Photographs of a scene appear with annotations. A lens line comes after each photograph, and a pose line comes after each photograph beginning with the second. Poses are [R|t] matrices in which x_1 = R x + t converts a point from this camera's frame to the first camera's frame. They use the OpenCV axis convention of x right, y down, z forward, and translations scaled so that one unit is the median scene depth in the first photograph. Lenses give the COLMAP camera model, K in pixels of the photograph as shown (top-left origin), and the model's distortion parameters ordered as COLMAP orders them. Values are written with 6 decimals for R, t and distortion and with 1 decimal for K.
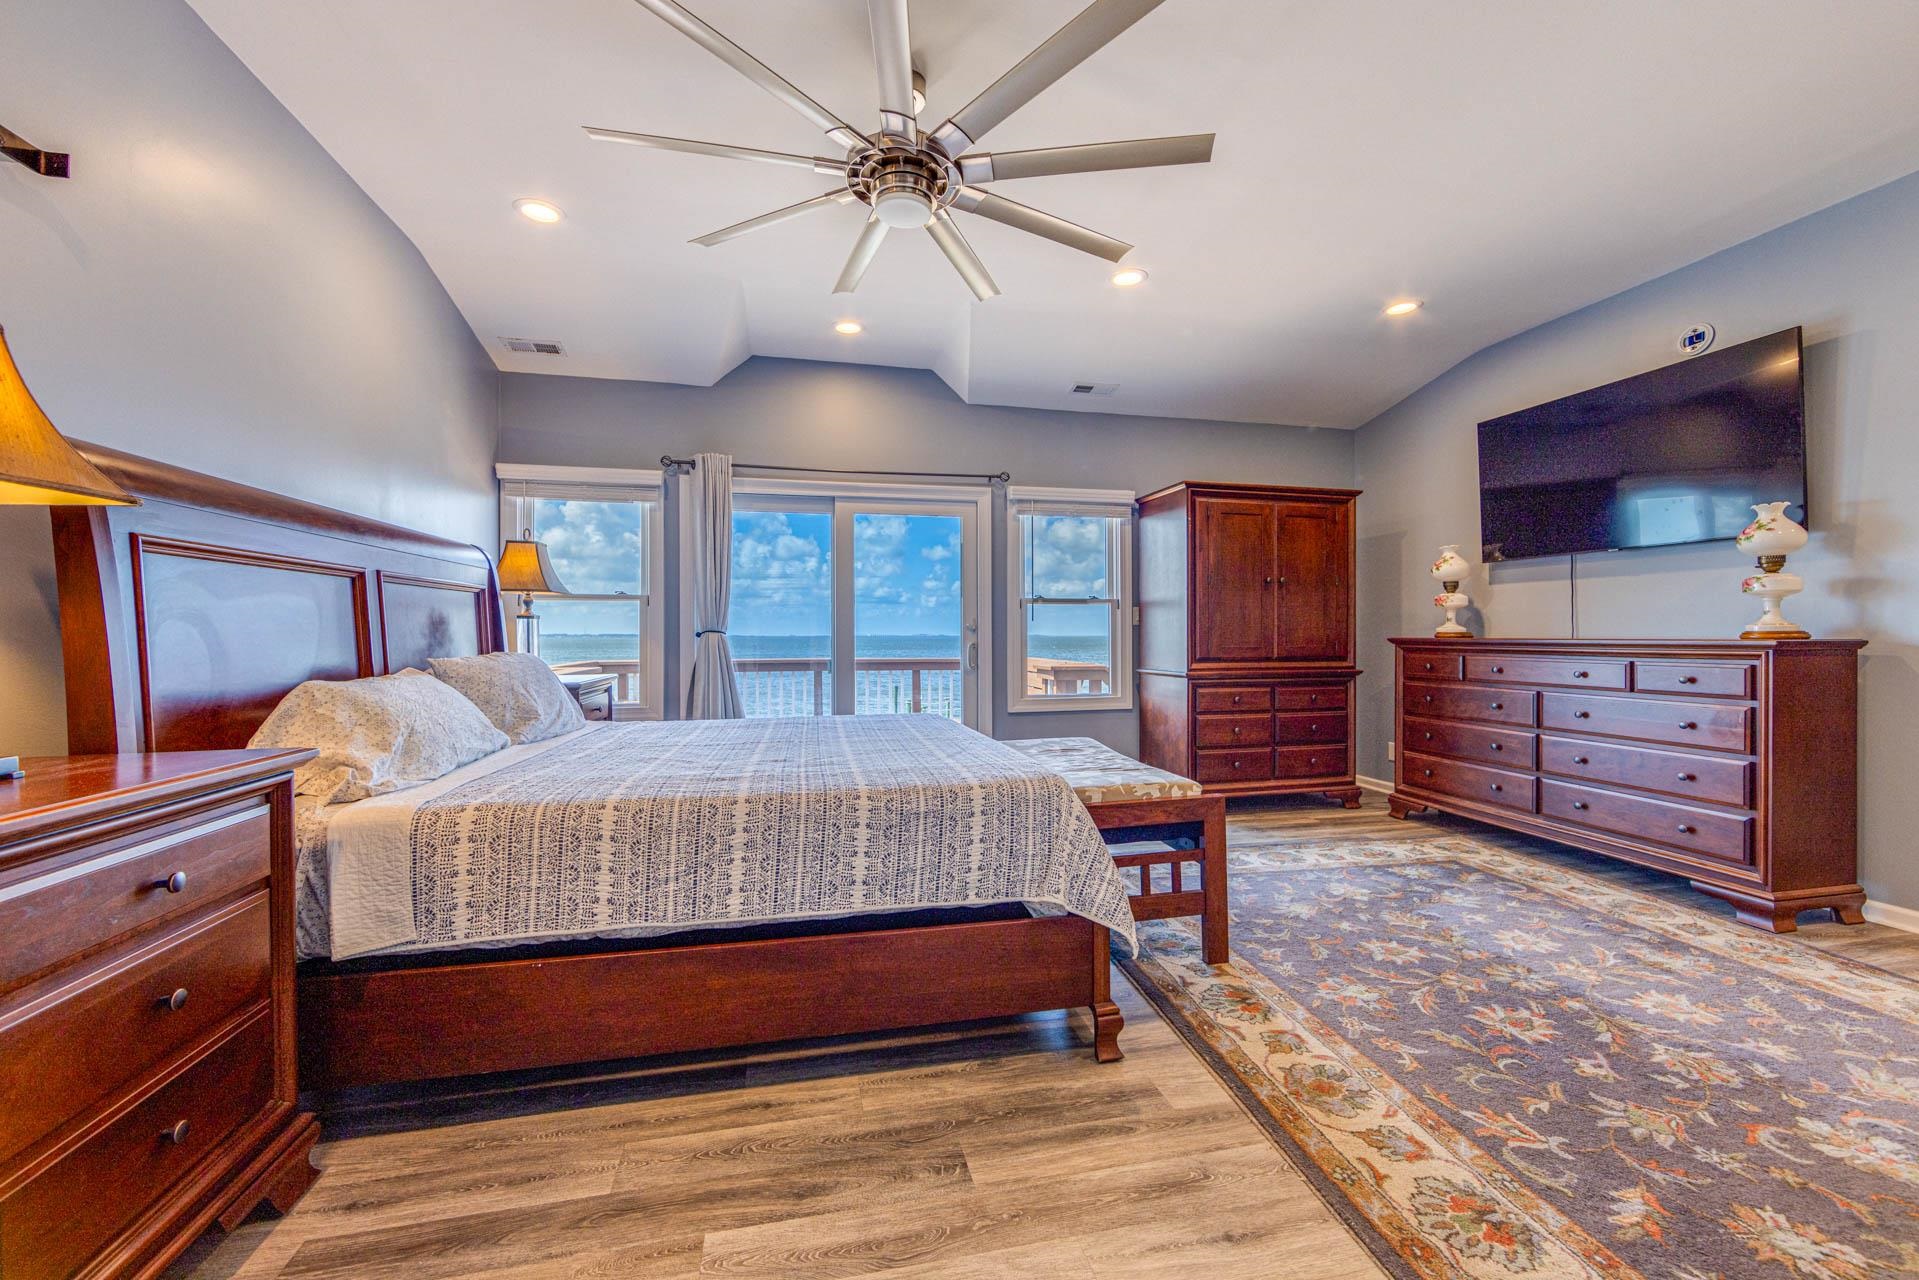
lens RADIAL K [[733.1, 0, 959.5], [0, 733.1, 640.0], [0, 0, 1]] dist [-0.000101, -0.000073]
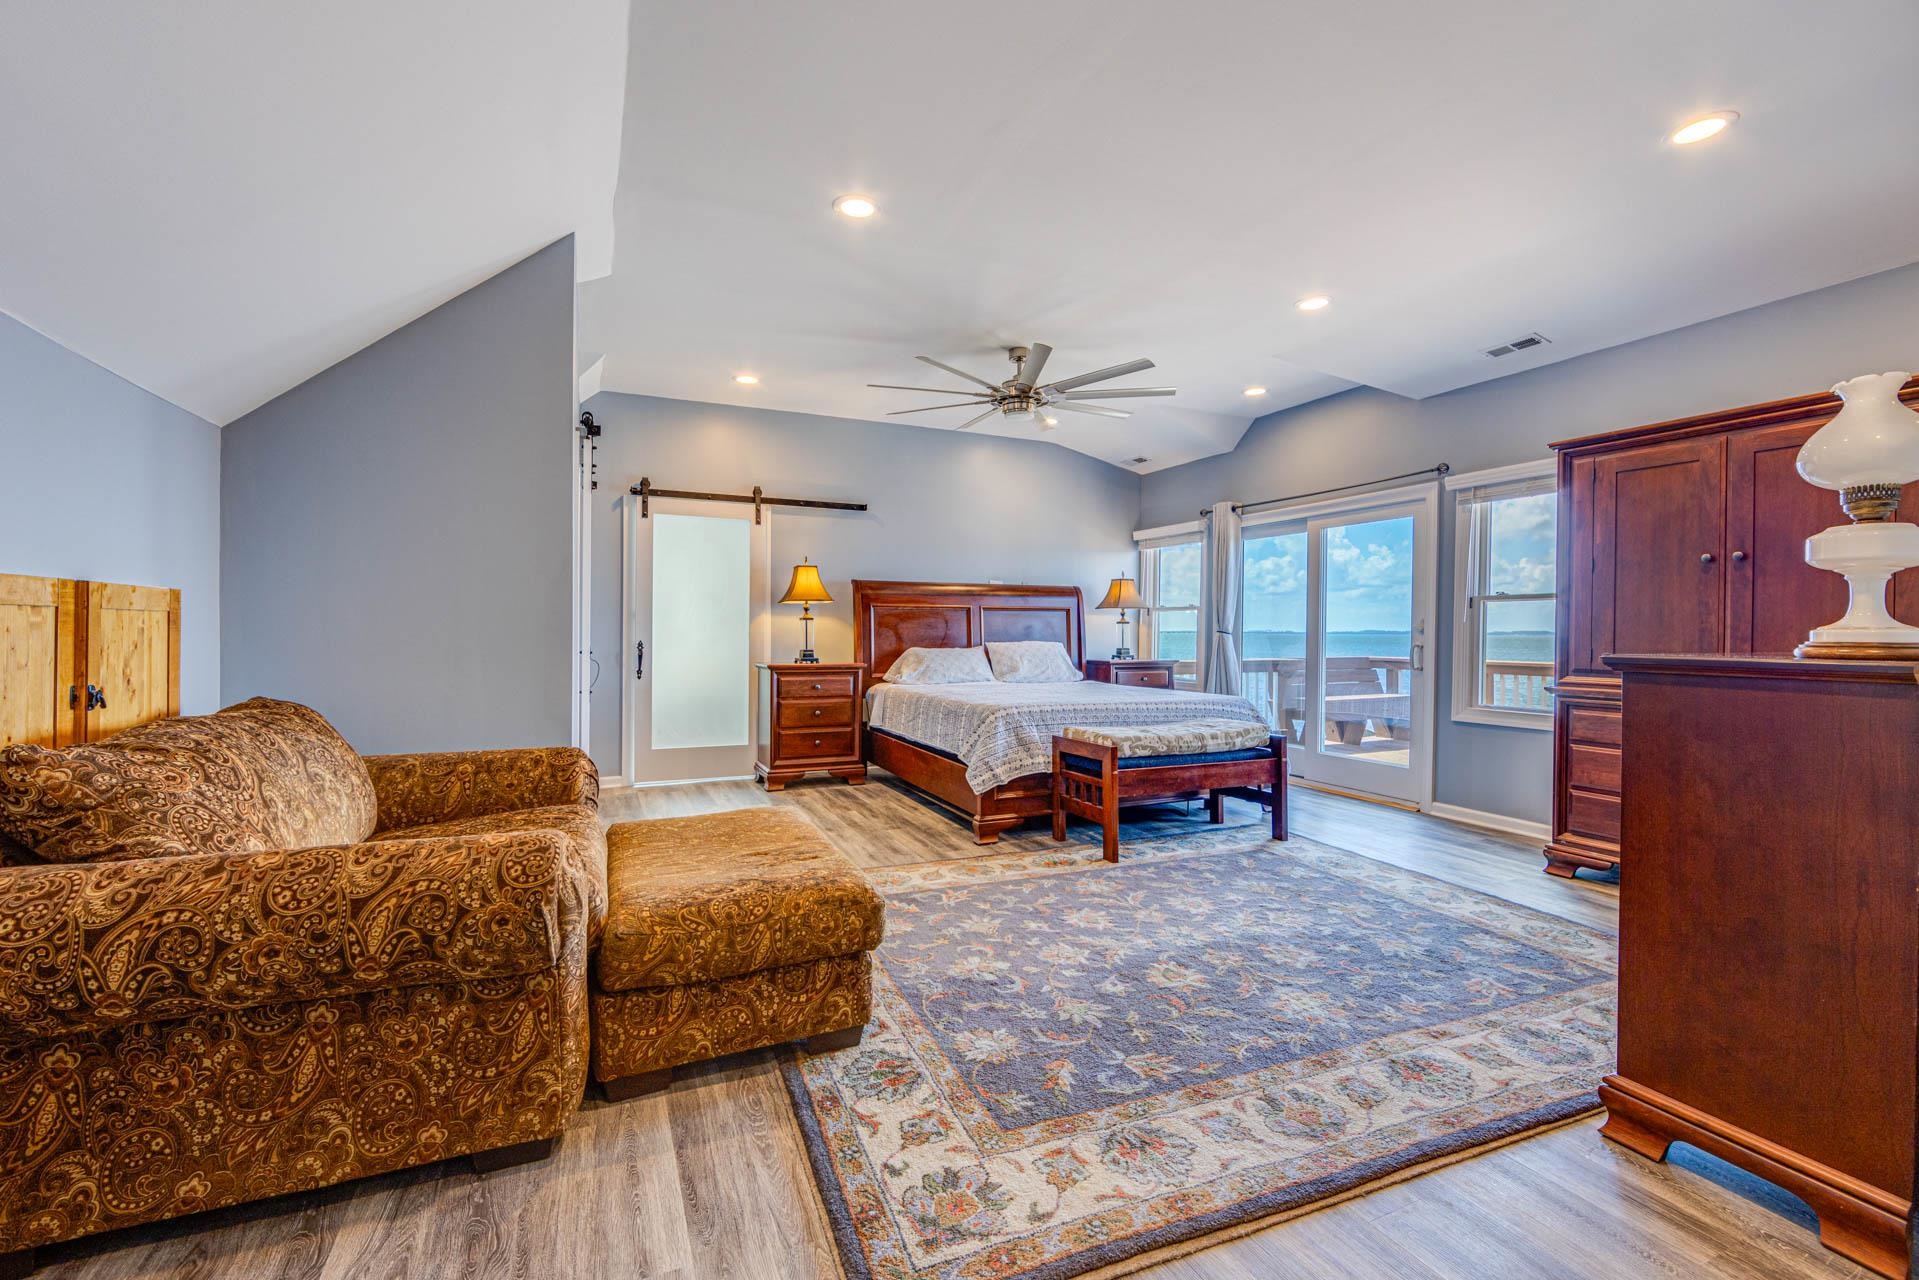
lens RADIAL K [[733.1, 0, 959.5], [0, 733.1, 640.0], [0, 0, 1]] dist [-0.000101, -0.000073]
pose [[0.246377, 0.015710, -0.969047, 1.051364], [-0.011376, 0.999847, 0.013317, -0.010258], [0.969107, 0.007743, 0.246518, 0.216742]]
